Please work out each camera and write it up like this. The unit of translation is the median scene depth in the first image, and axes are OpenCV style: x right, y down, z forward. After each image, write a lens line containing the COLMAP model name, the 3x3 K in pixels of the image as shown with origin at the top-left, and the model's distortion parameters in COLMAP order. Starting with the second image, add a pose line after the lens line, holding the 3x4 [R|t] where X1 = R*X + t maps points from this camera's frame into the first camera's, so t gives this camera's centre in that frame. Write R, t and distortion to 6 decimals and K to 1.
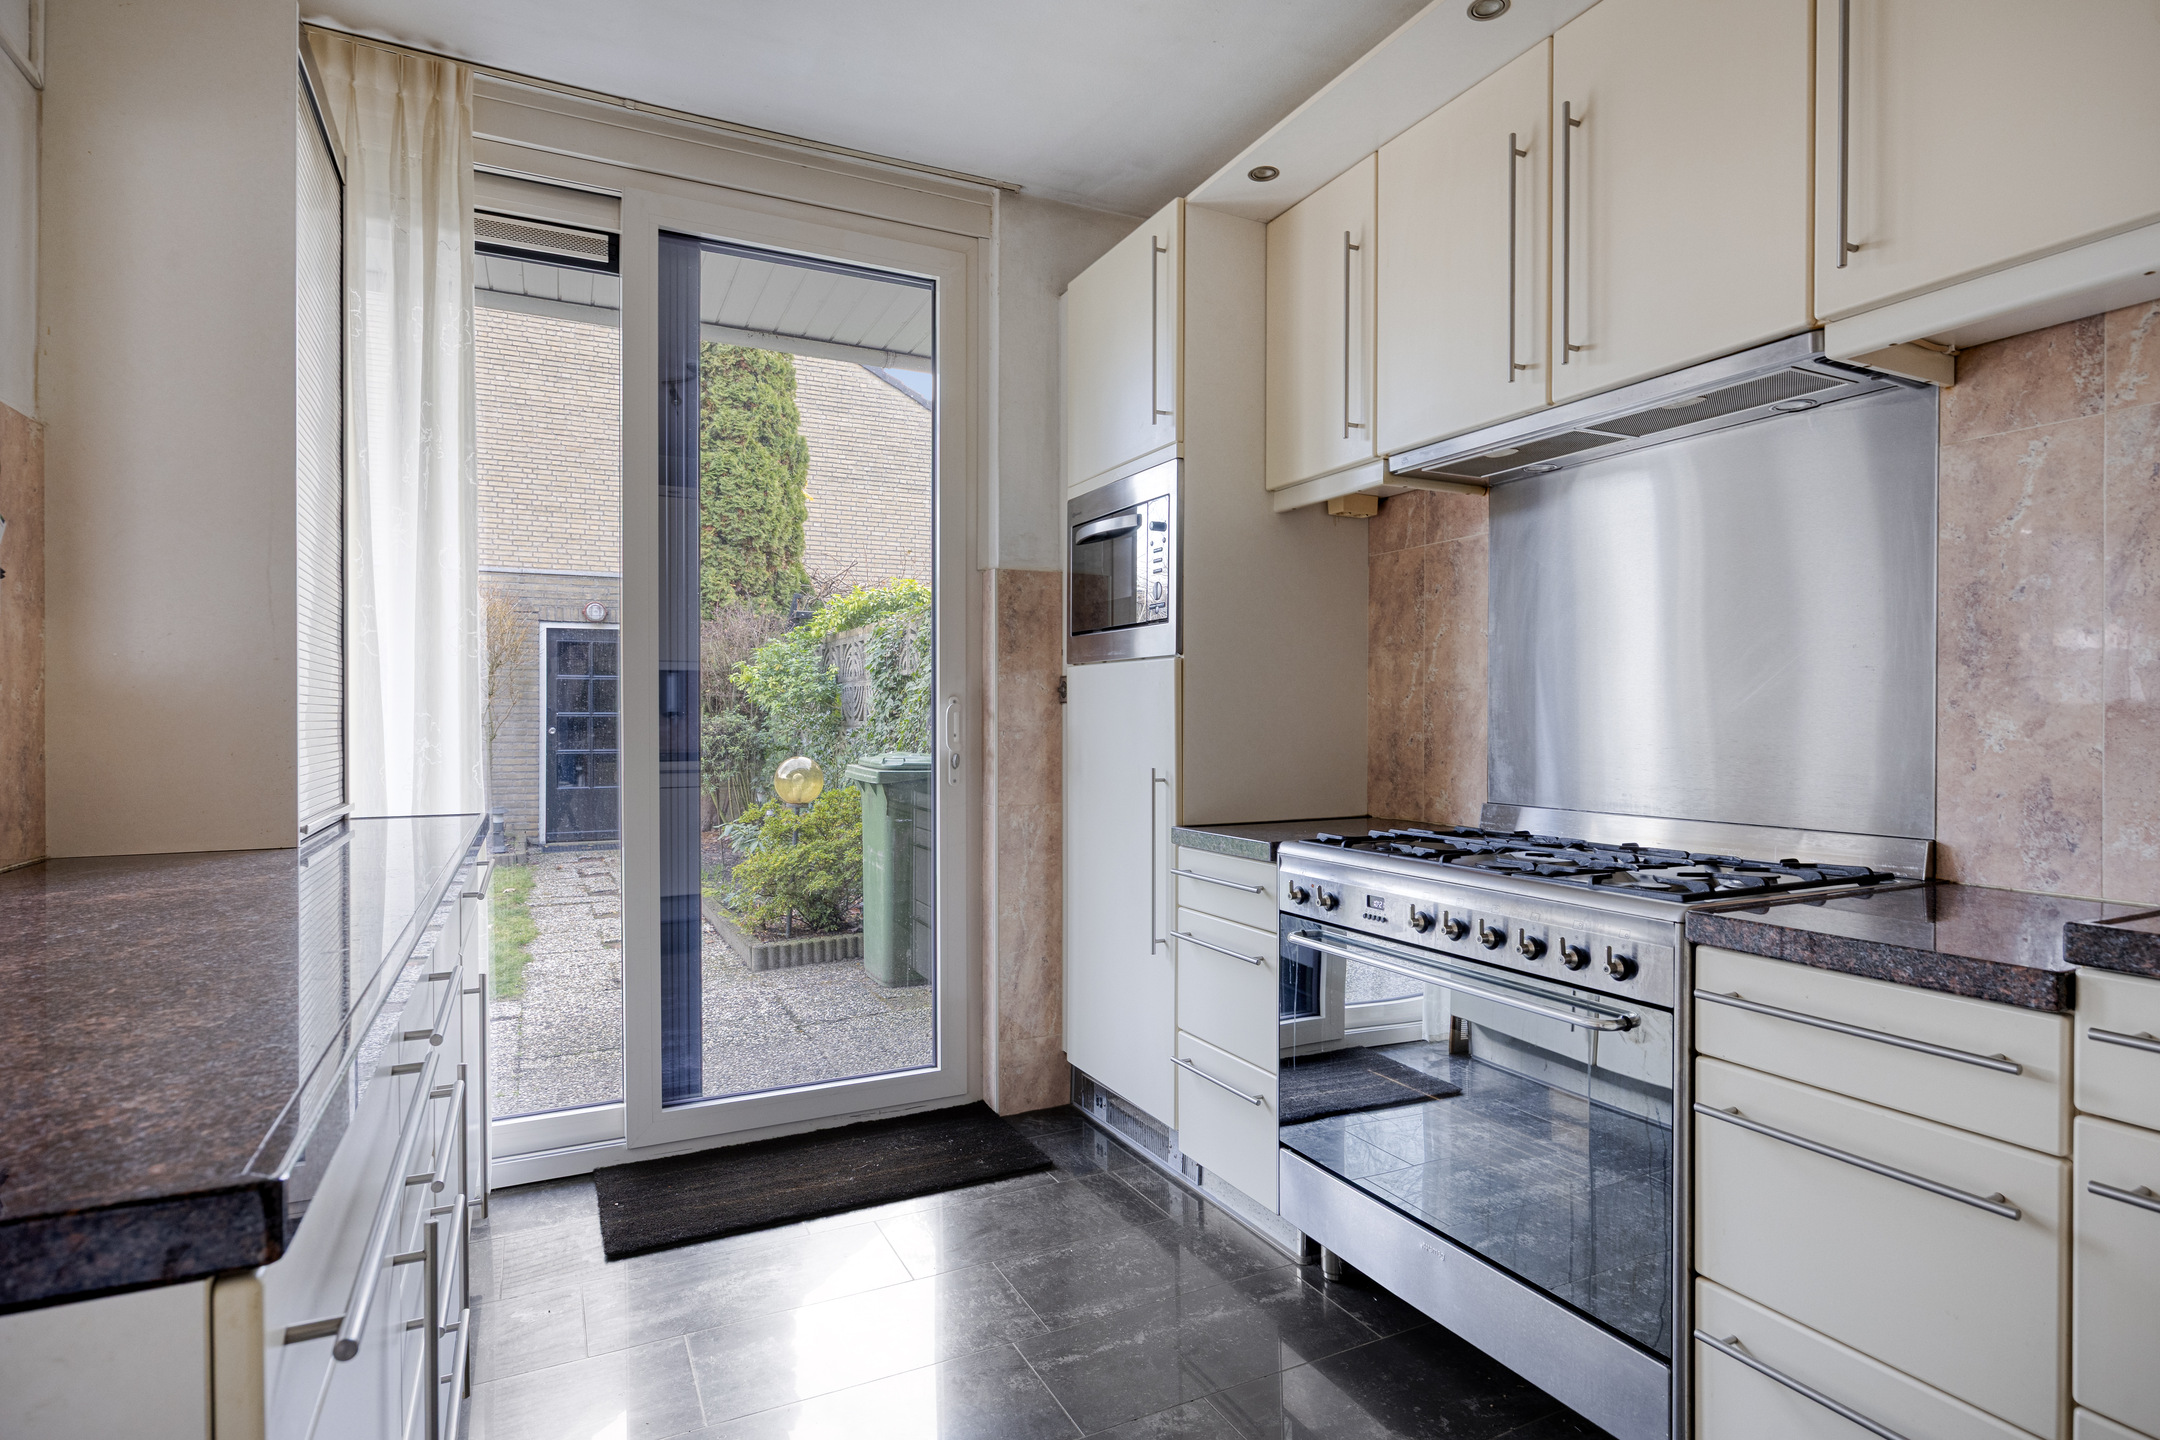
lens RADIAL K [[1121.5, 0, 1092.9], [0, 1121.5, 723.7], [0, 0, 1]] dist [-0.004636, -0.001637]
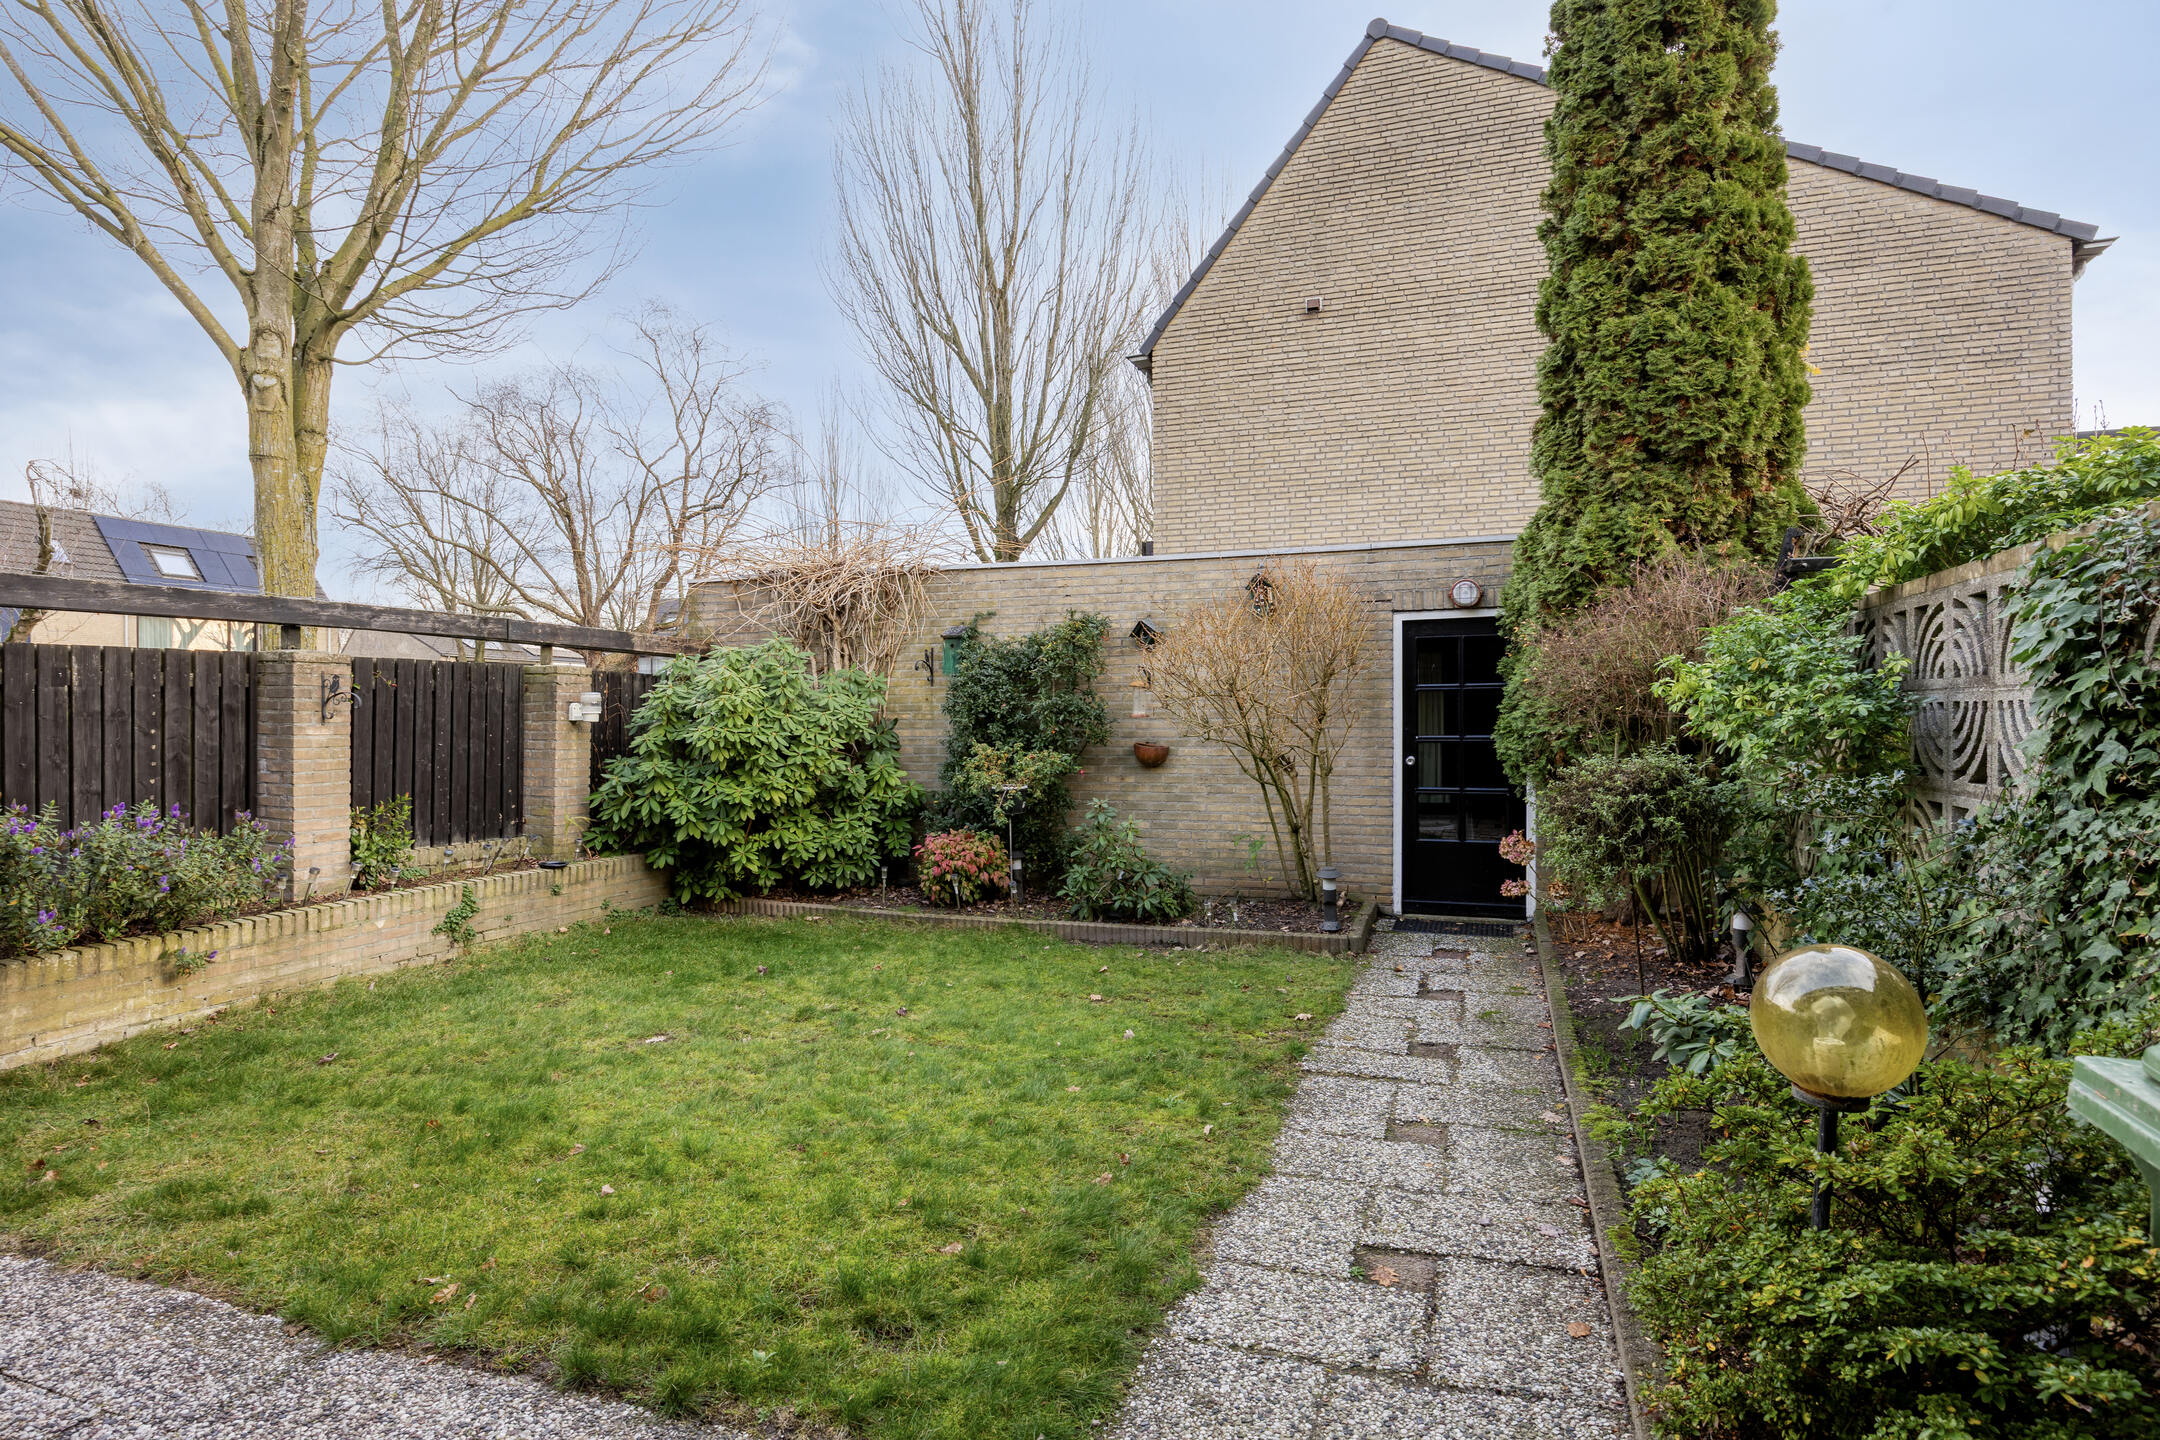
lens RADIAL K [[1121.5, 0, 1092.9], [0, 1121.5, 723.7], [0, 0, 1]] dist [-0.004636, -0.001637]
pose [[0.692866, -0.001475, -0.721065, -0.103312], [0.003661, 0.999992, 0.001471, -0.020605], [0.721057, -0.003659, 0.692866, 0.361385]]
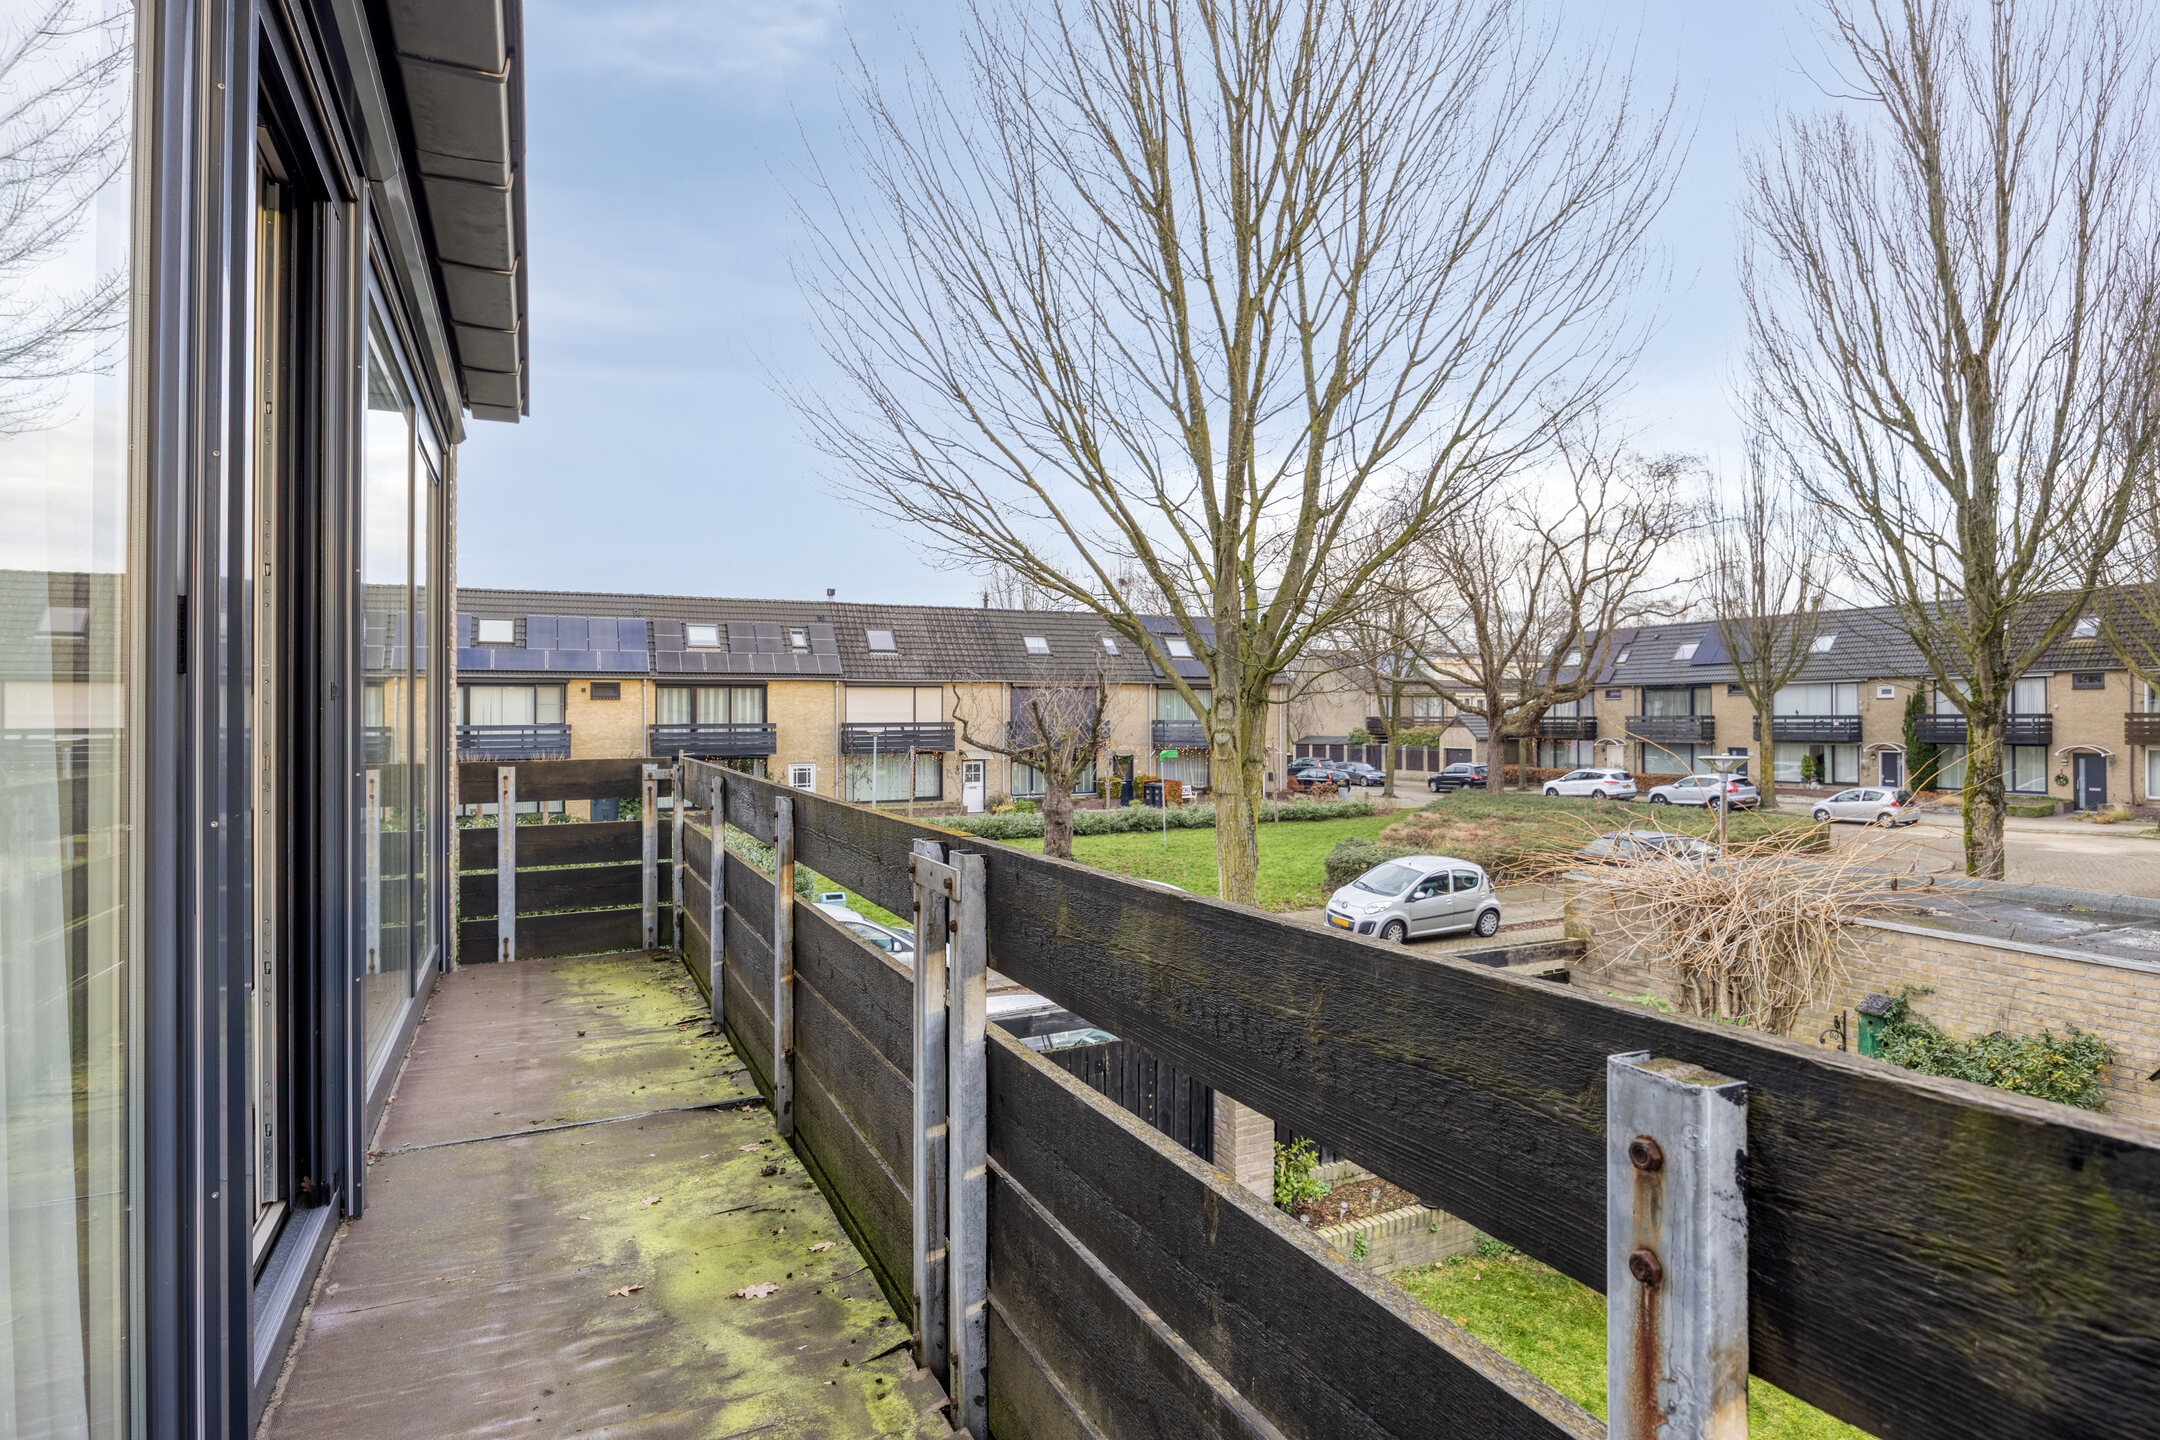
lens RADIAL K [[1121.5, 0, 1092.9], [0, 1121.5, 723.7], [0, 0, 1]] dist [-0.004636, -0.001637]
pose [[-0.003300, -0.003342, -0.999989, -0.063820], [0.003997, 0.999986, -0.003355, -0.277568], [0.999987, -0.004008, -0.003287, 0.373983]]
